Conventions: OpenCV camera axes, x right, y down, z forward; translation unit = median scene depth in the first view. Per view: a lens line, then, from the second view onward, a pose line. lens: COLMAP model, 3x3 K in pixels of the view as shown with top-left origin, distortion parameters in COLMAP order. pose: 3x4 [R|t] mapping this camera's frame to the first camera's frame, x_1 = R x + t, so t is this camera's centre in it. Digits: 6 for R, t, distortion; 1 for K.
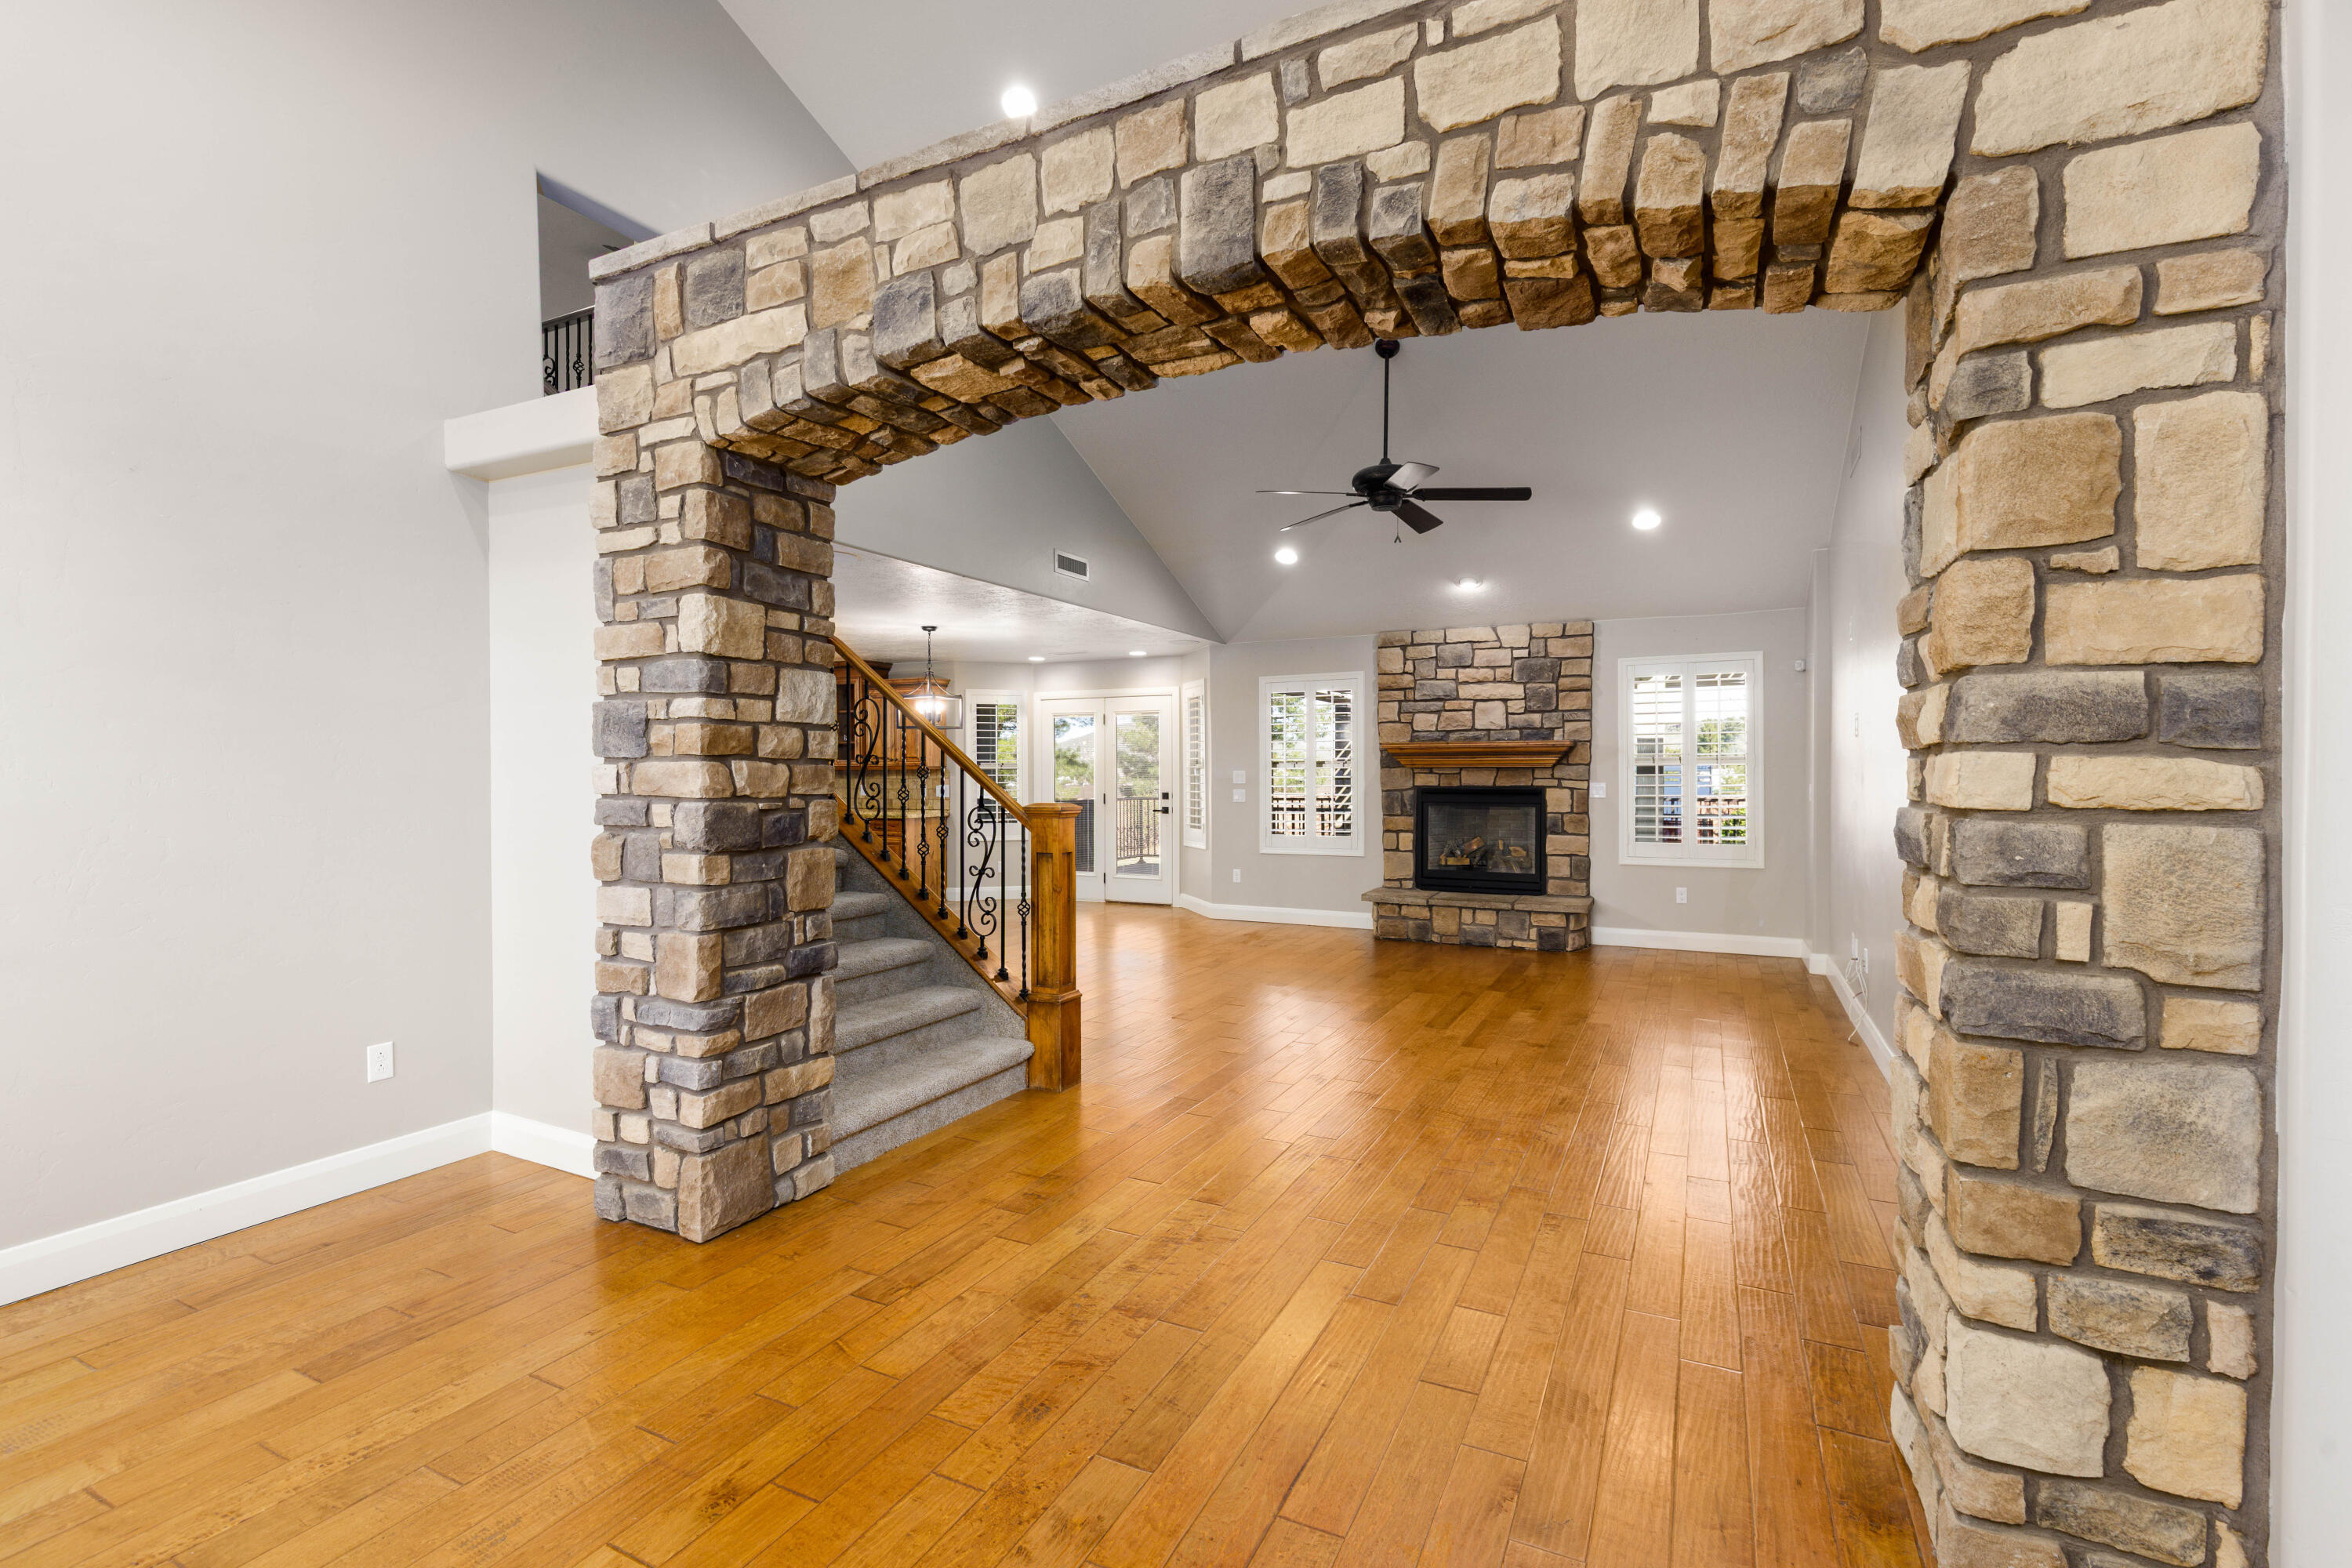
lens RADIAL K [[1060.7, 0, 1175.0], [0, 1060.7, 784.7], [0, 0, 1]] dist [-0.004796, -0.000770]
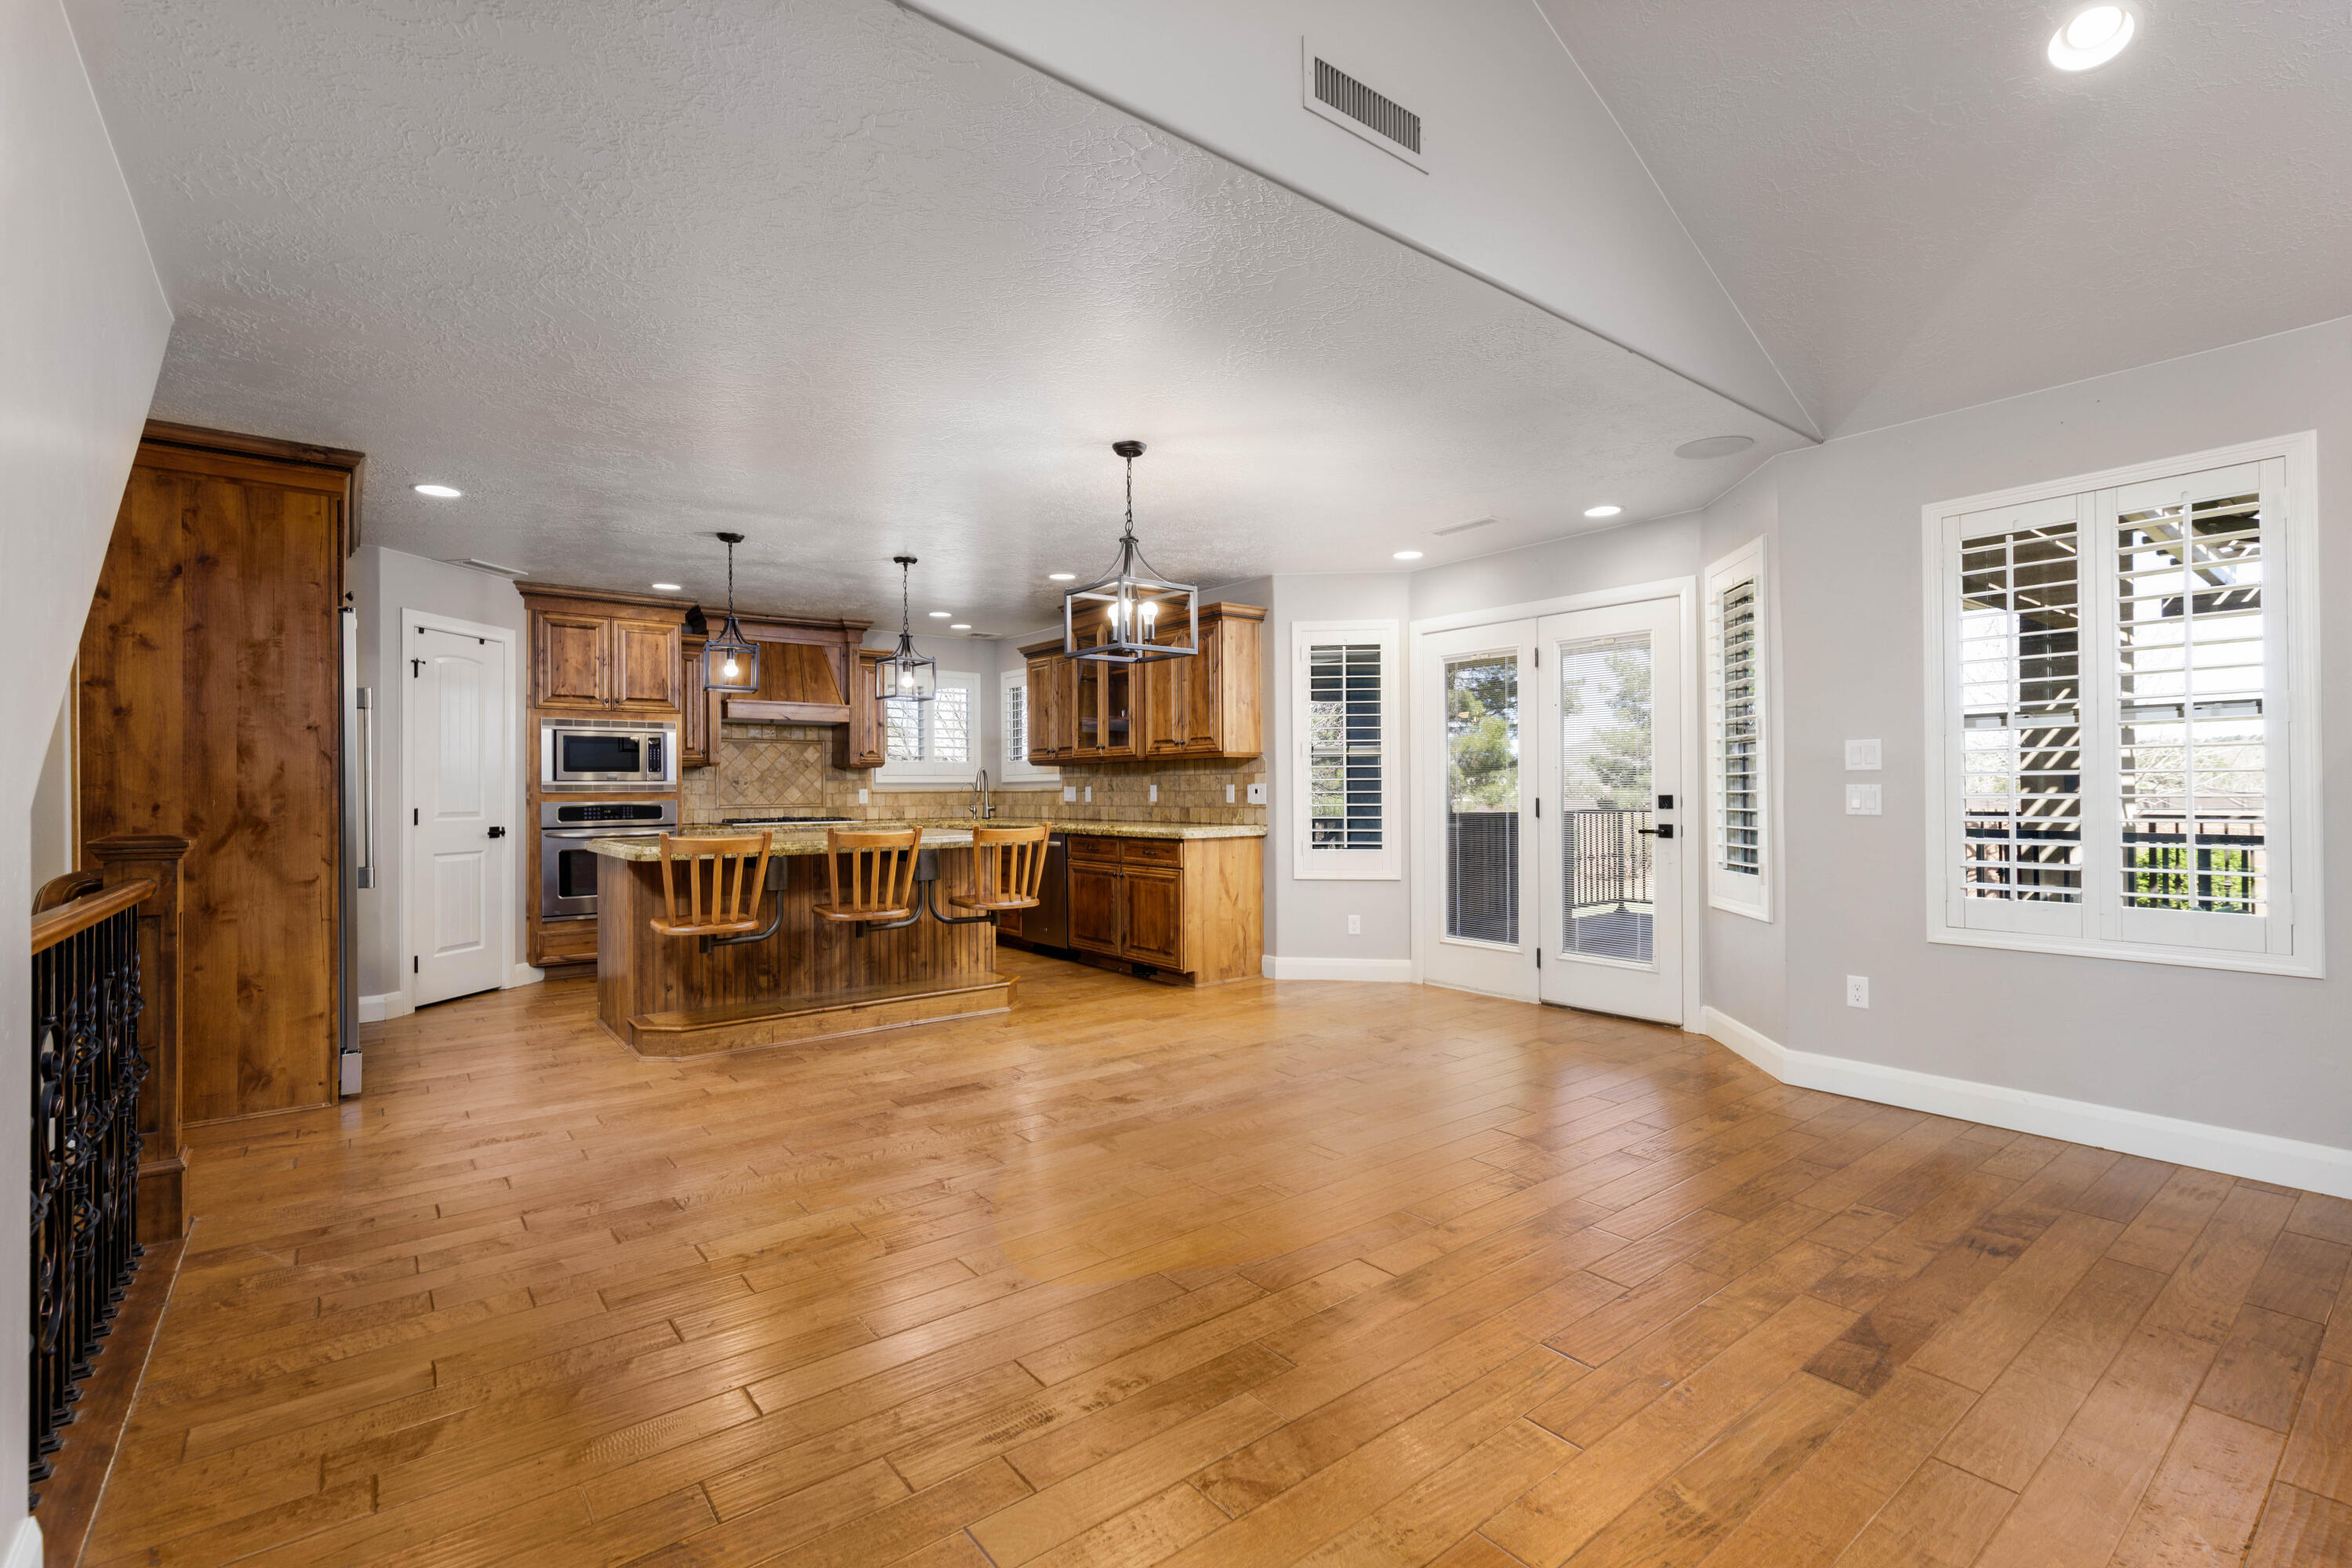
lens RADIAL K [[1060.7, 0, 1181.1], [0, 1060.7, 785.6], [0, 0, 1]] dist [-0.004796, -0.000770]
pose [[0.907976, -0.007316, -0.418959, -0.014384], [0.001266, 0.999891, -0.014717, 0.018805], [0.419021, 0.012832, 0.907886, 0.886435]]
